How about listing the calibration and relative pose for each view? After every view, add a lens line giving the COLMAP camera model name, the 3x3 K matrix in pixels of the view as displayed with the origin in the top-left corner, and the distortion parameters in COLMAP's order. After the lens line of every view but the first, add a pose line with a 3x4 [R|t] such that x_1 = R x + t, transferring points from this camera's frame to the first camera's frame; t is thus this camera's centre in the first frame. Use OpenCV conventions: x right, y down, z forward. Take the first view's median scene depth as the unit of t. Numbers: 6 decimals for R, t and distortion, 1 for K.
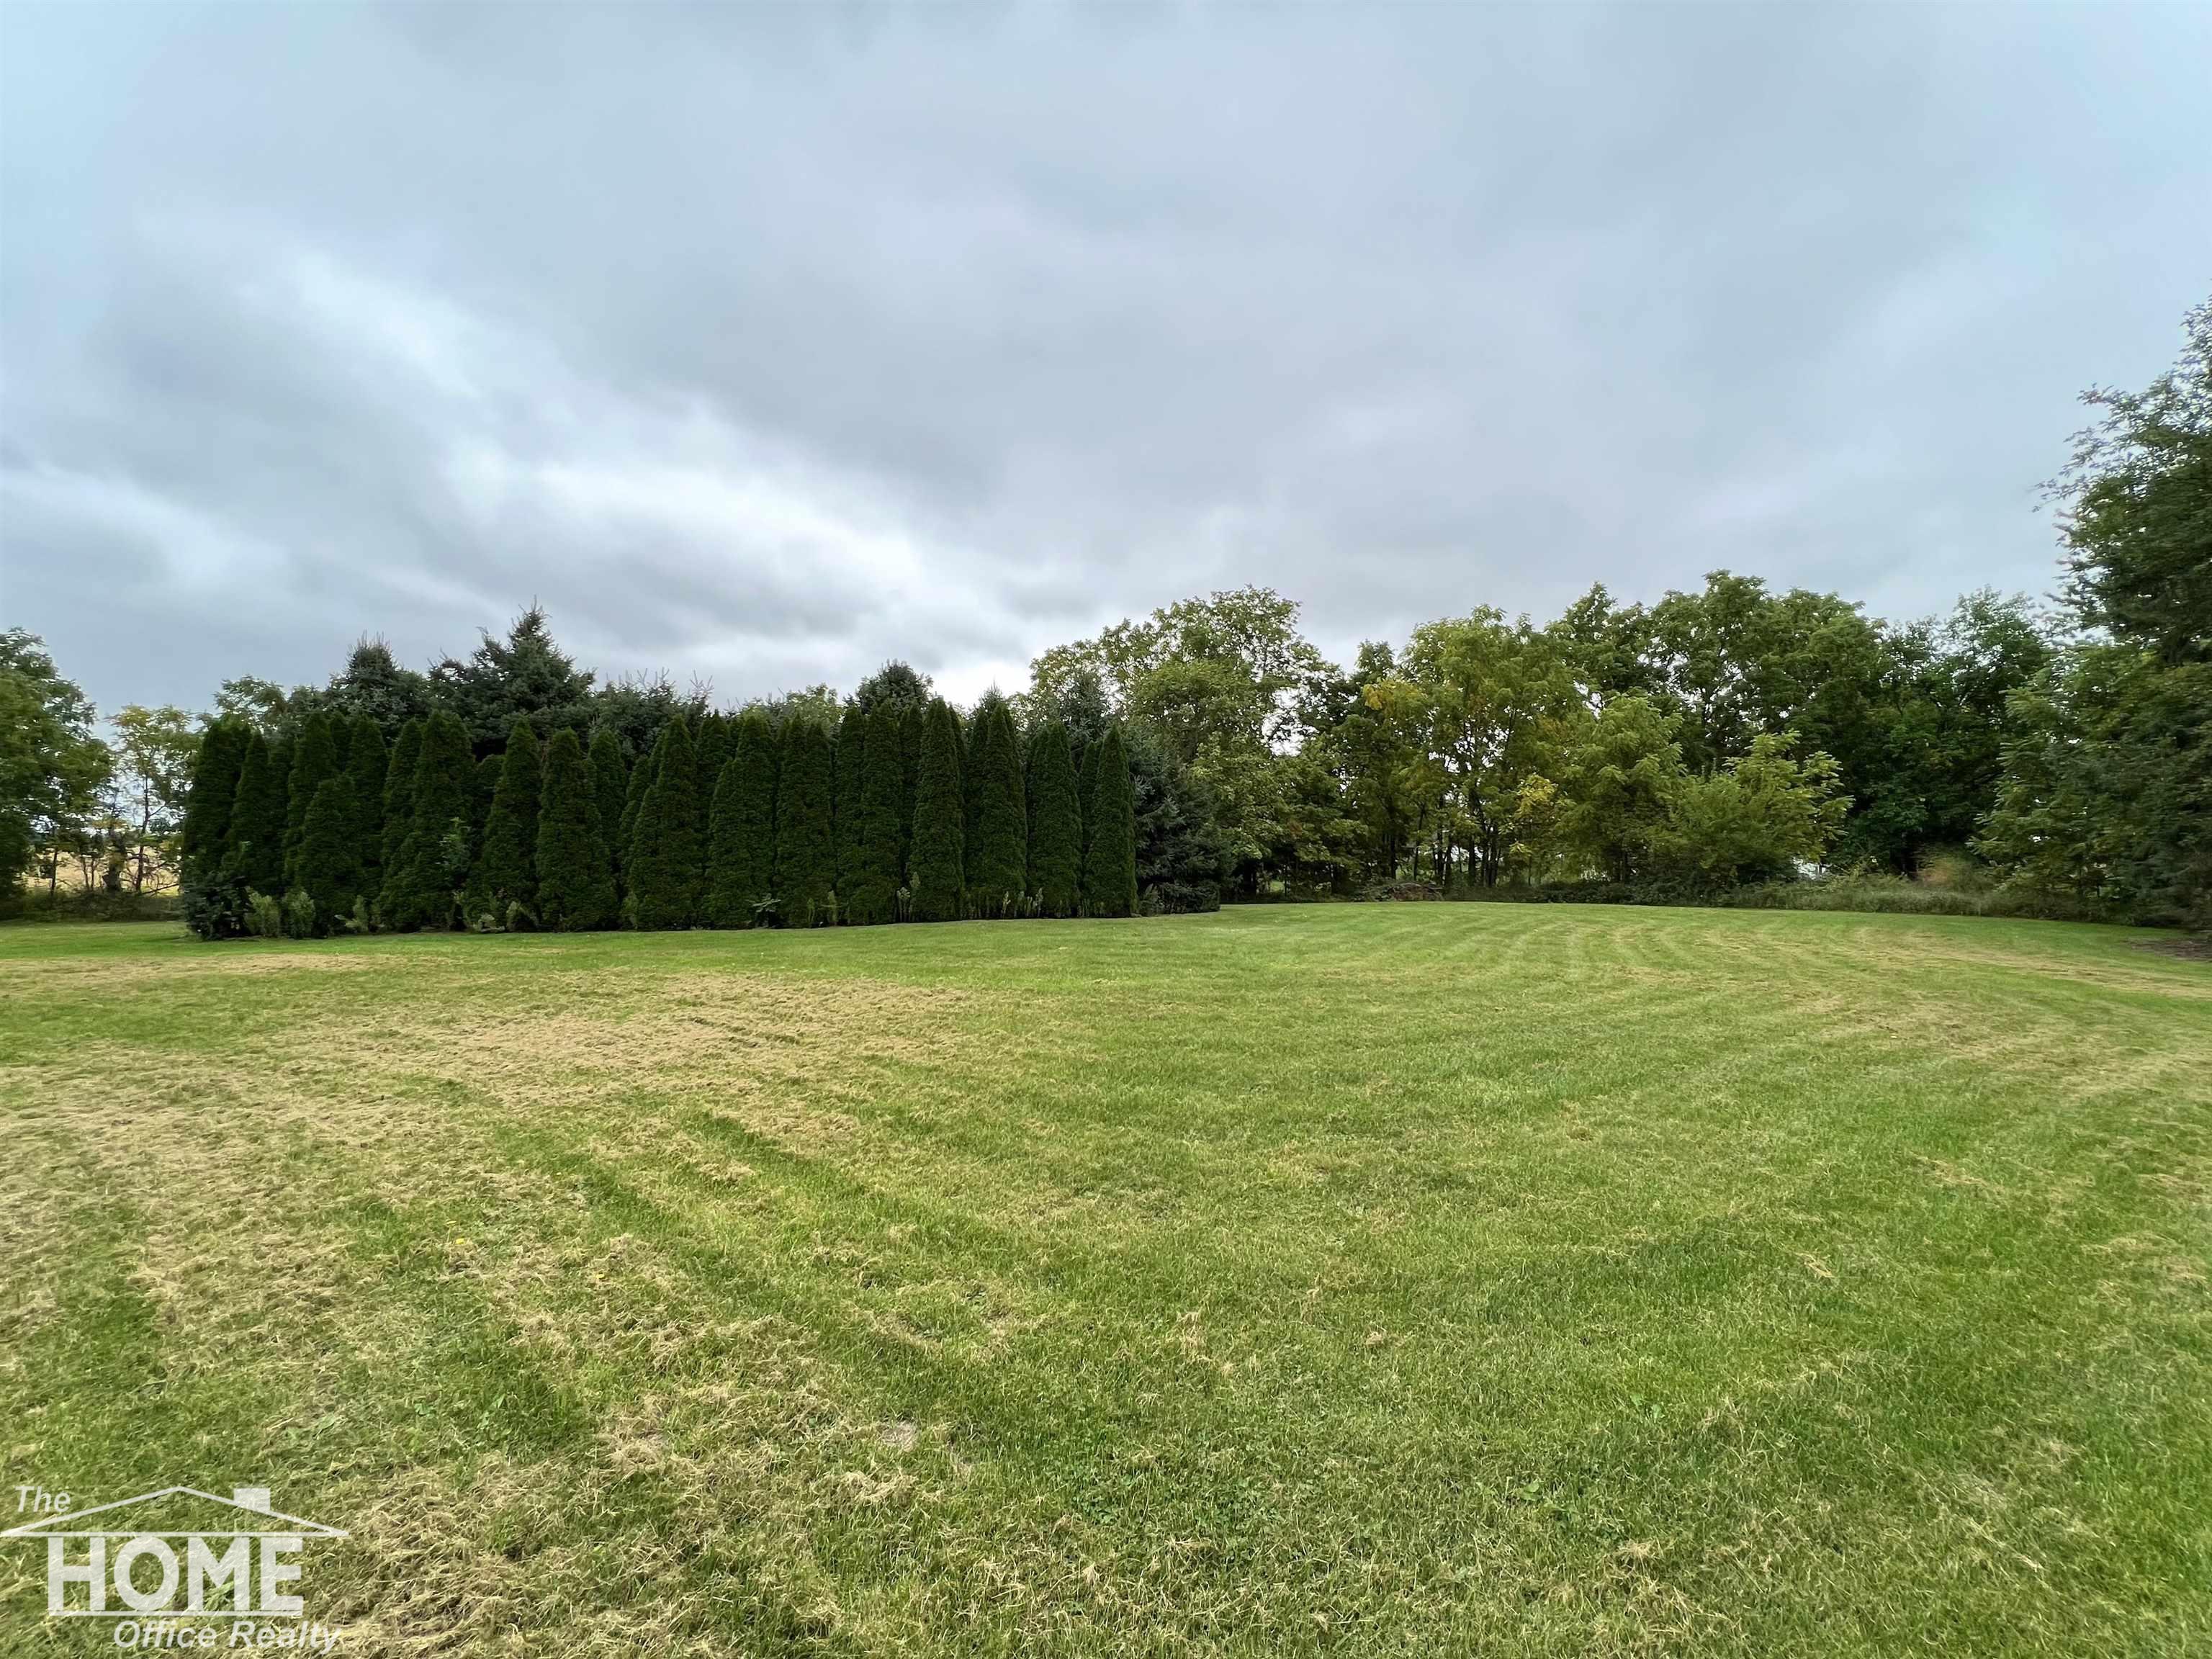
lens RADIAL K [[879.8, 0, 1108.8], [0, 879.8, 839.1], [0, 0, 1]] dist [-0.003505, 0.000679]
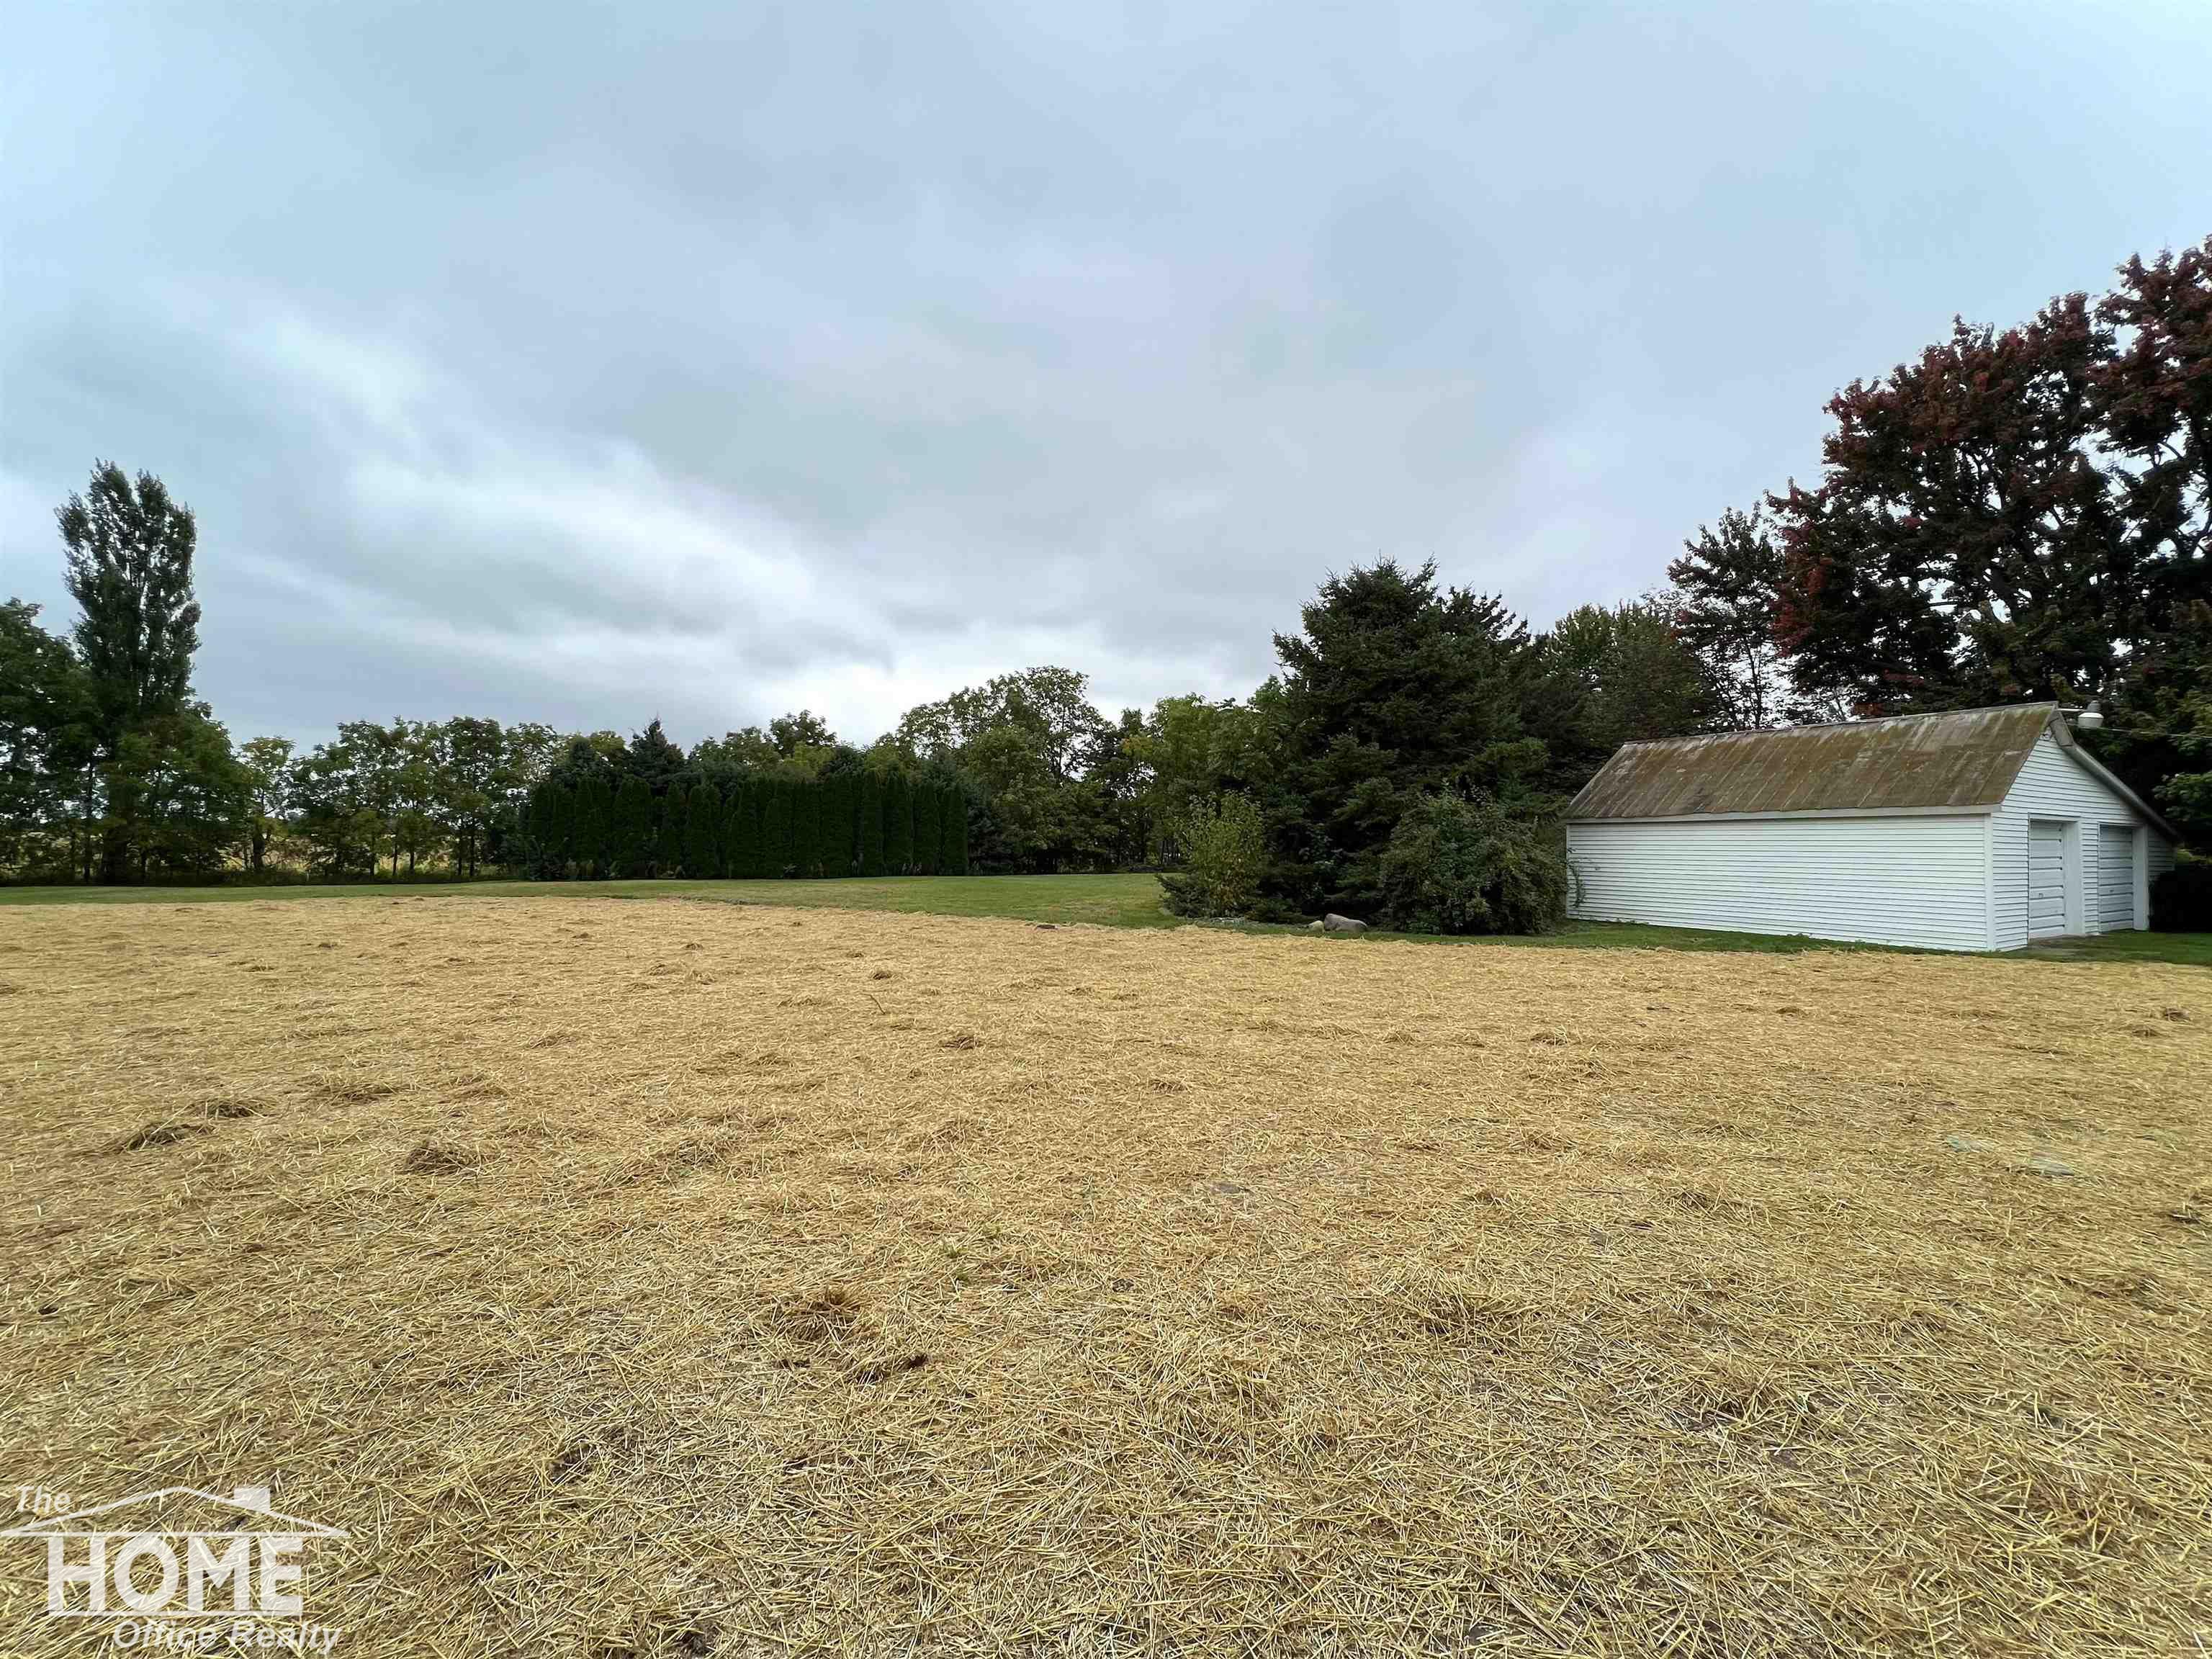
lens RADIAL K [[879.8, 0, 1115.4], [0, 879.8, 839.9], [0, 0, 1]] dist [-0.003505, 0.000679]
pose [[0.983525, 0.007206, 0.180630, -0.000537], [-0.008605, 0.999939, 0.006961, -0.006443], [-0.180569, -0.008400, 0.983527, -0.501069]]
